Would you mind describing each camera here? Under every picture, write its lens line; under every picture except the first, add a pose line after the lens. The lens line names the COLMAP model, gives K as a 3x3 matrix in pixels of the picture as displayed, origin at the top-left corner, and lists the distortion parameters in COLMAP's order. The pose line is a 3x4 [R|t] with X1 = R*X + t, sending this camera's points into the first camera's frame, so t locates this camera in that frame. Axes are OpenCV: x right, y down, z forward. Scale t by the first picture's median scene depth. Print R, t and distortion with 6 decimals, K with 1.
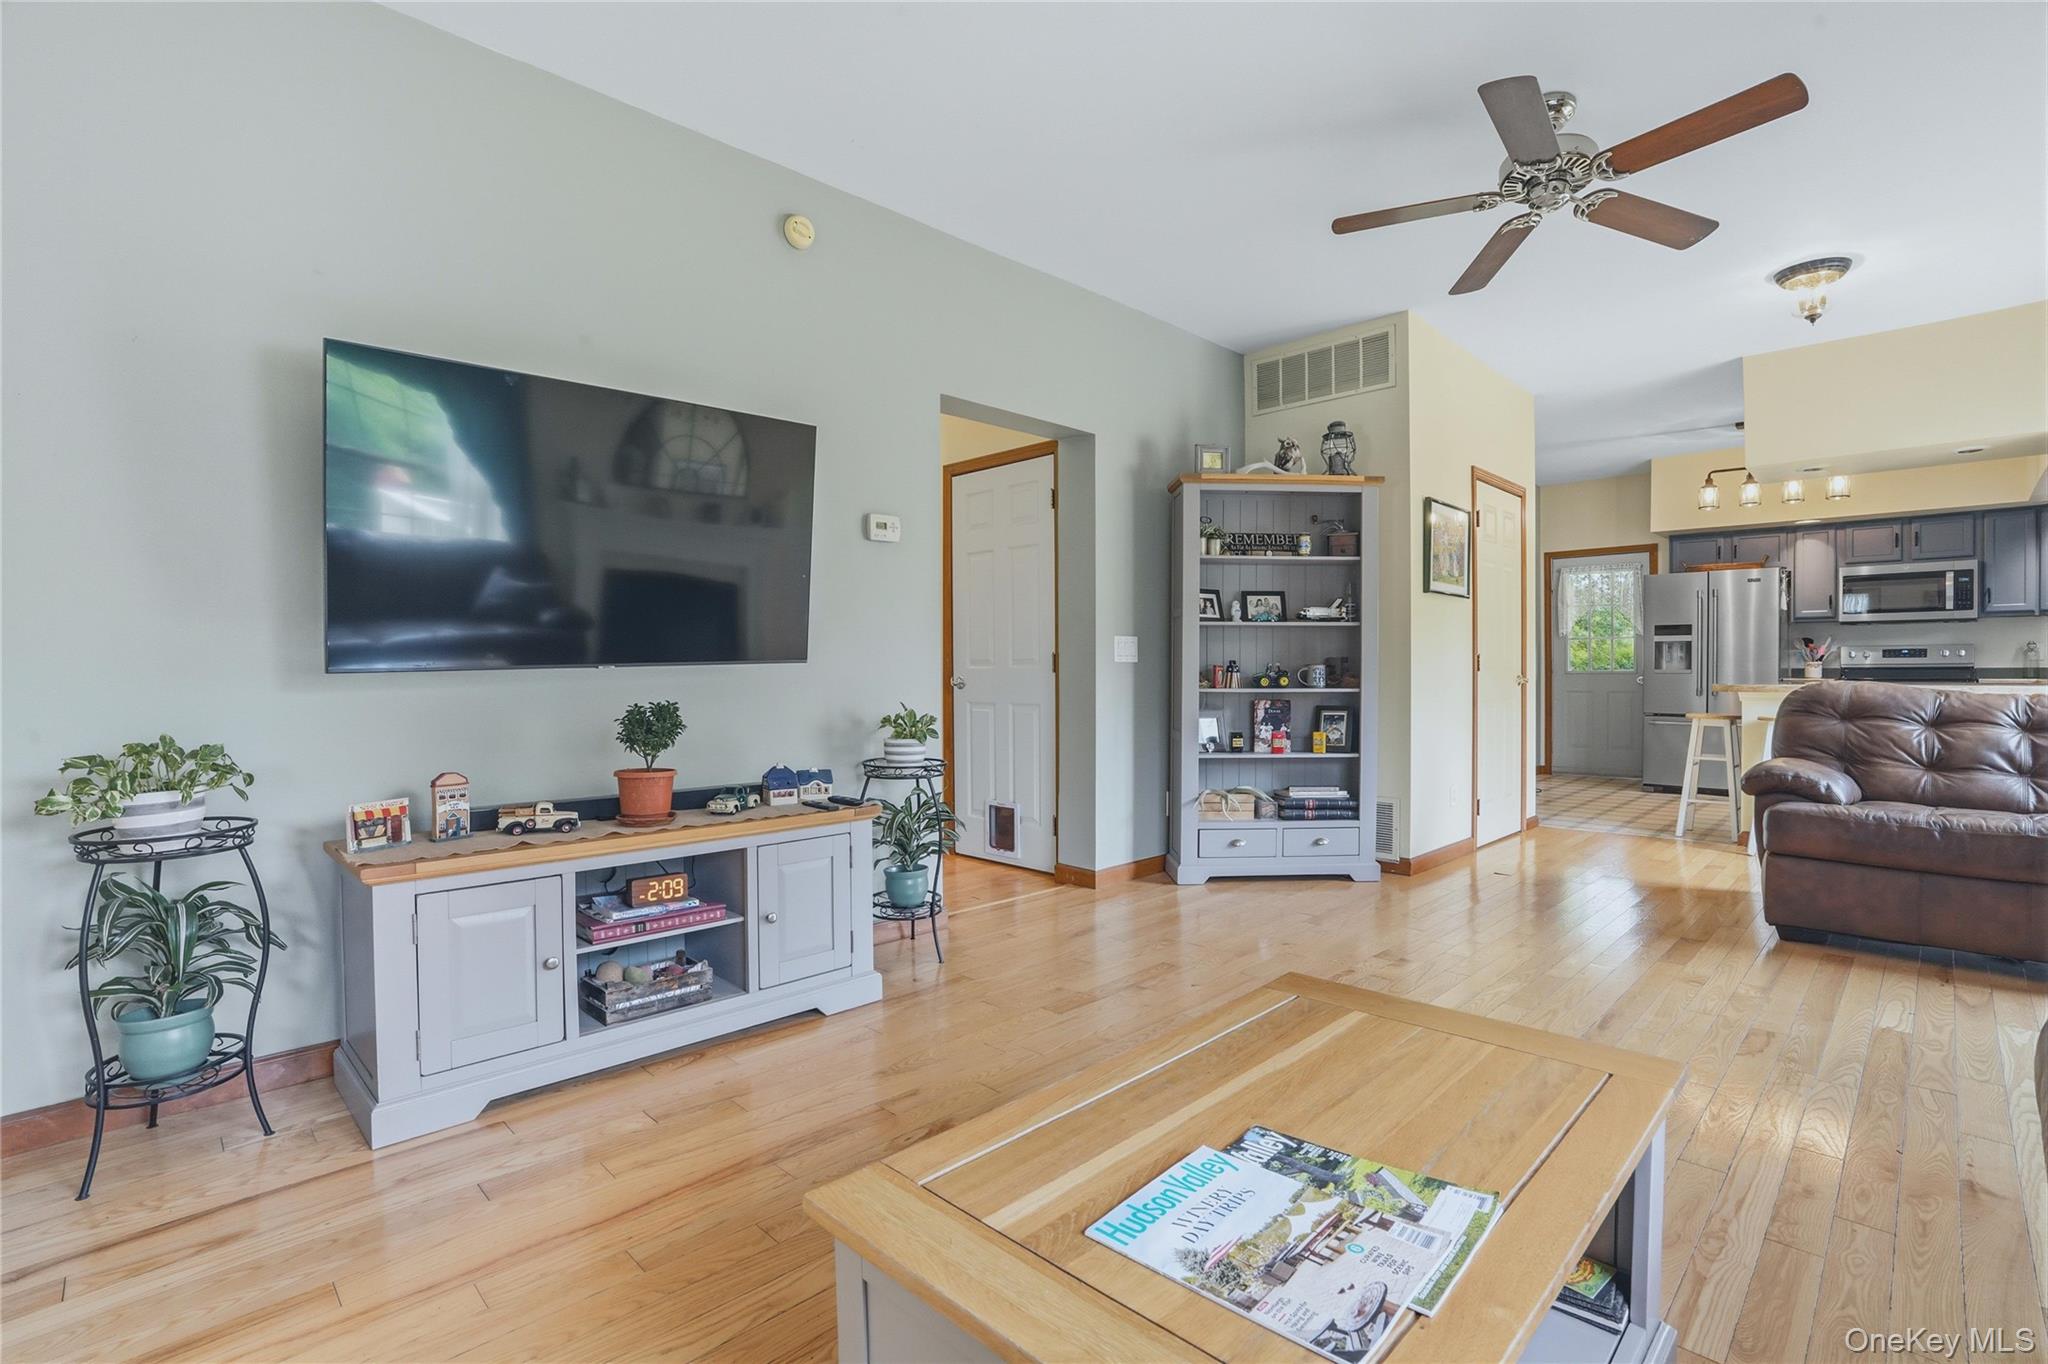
lens RADIAL K [[948.5, 0, 1024.0], [0, 948.5, 682.0], [0, 0, 1]] dist [-0.073075, 0.027321]
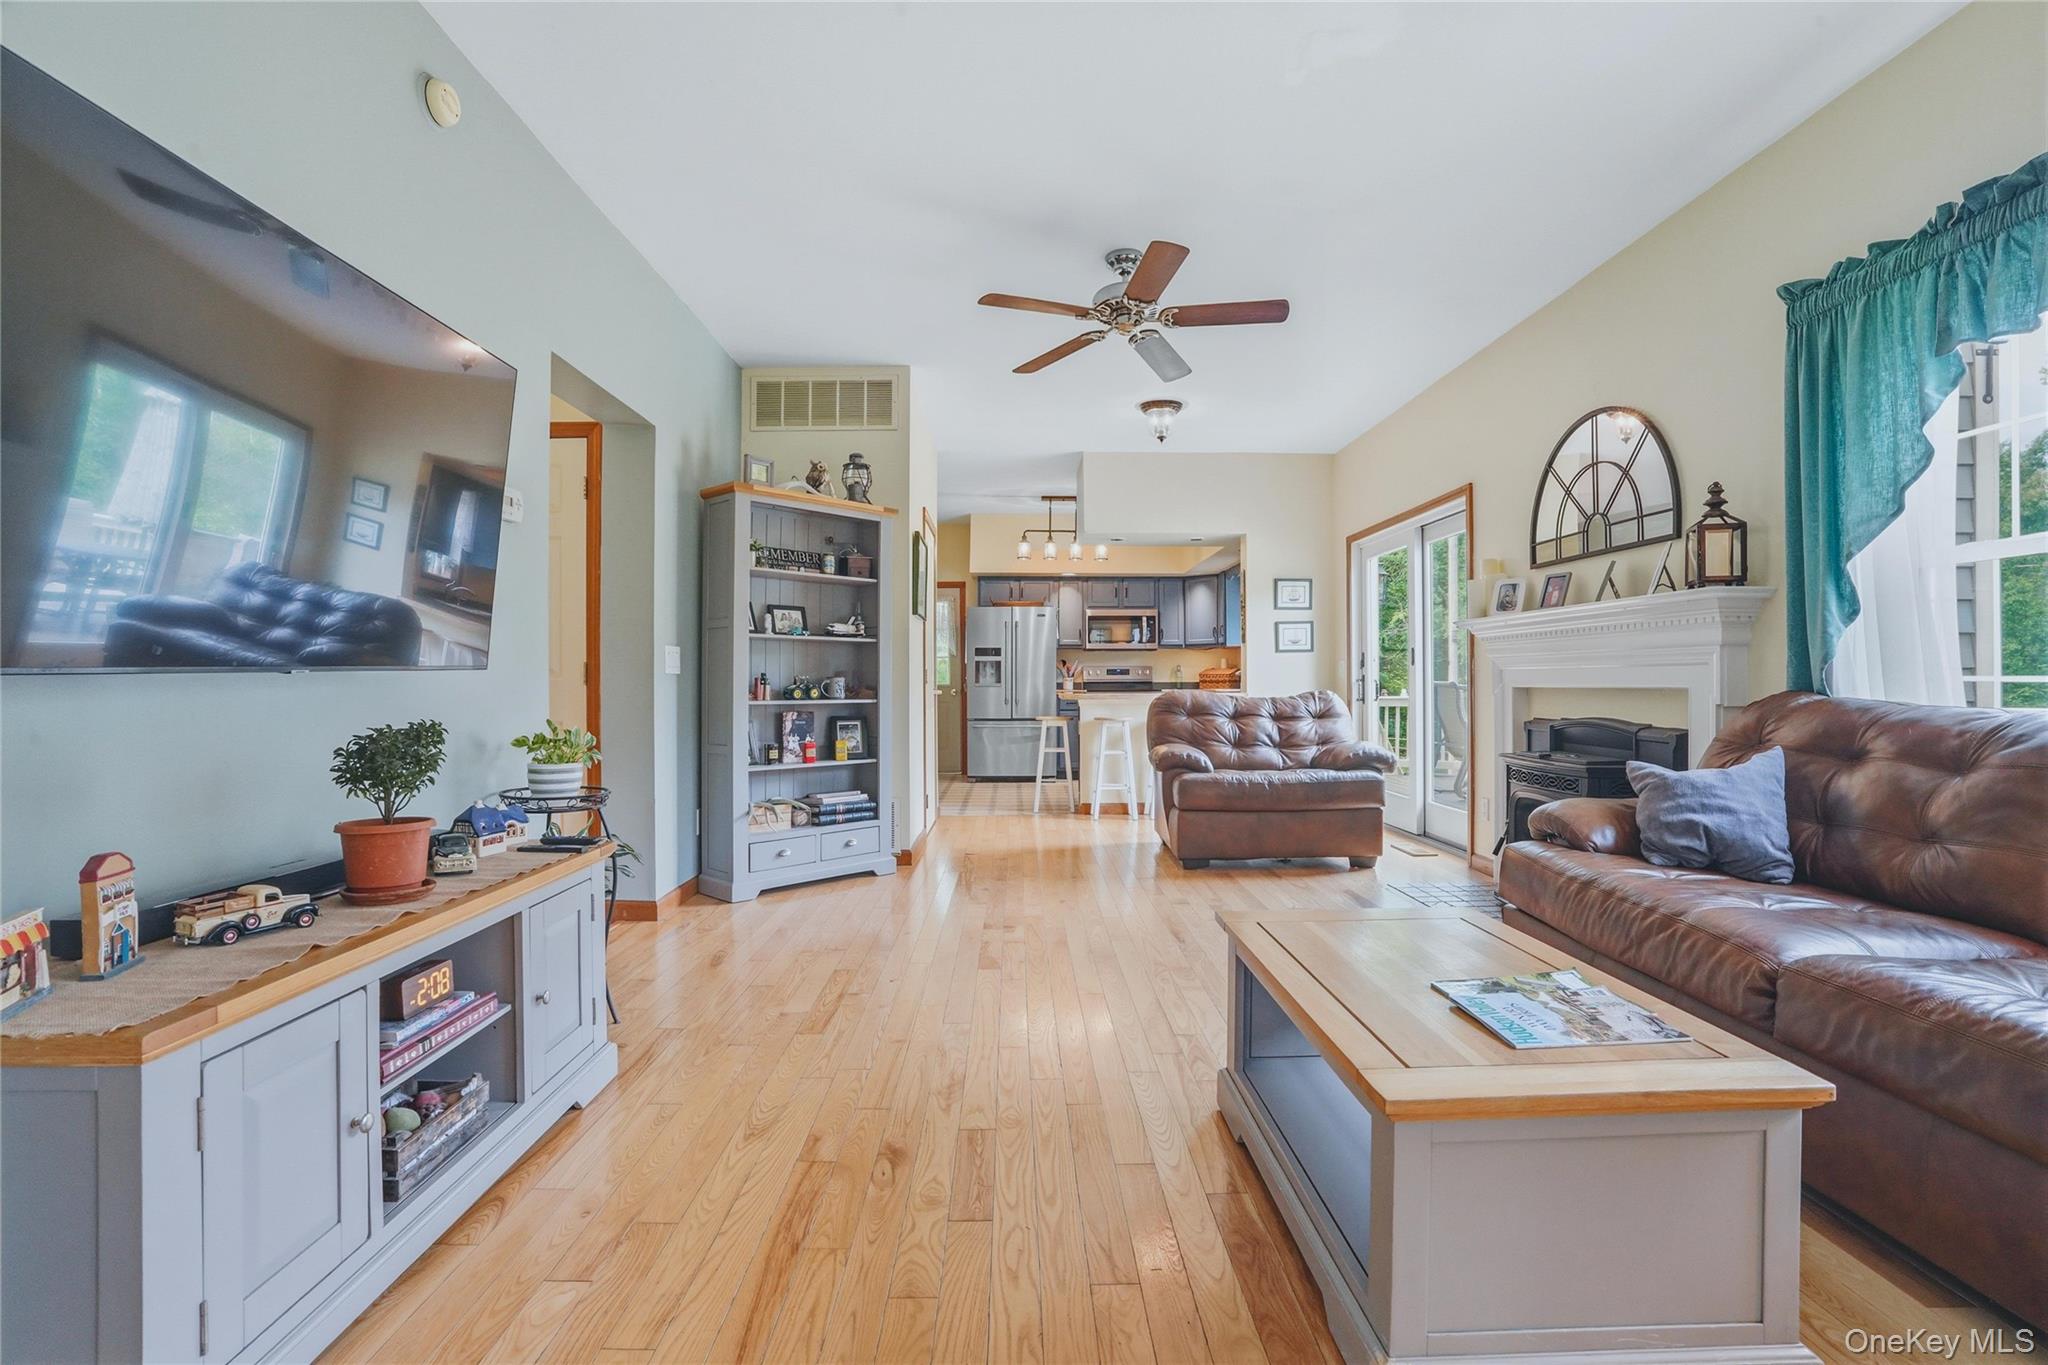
lens RADIAL K [[948.5, 0, 1024.0], [0, 948.5, 682.5], [0, 0, 1]] dist [-0.073075, 0.027321]
pose [[0.696095, 0.002255, 0.717946, -0.315568], [0.009716, 0.999874, -0.012560, 0.002877], [-0.717884, 0.015719, 0.695985, 0.105797]]
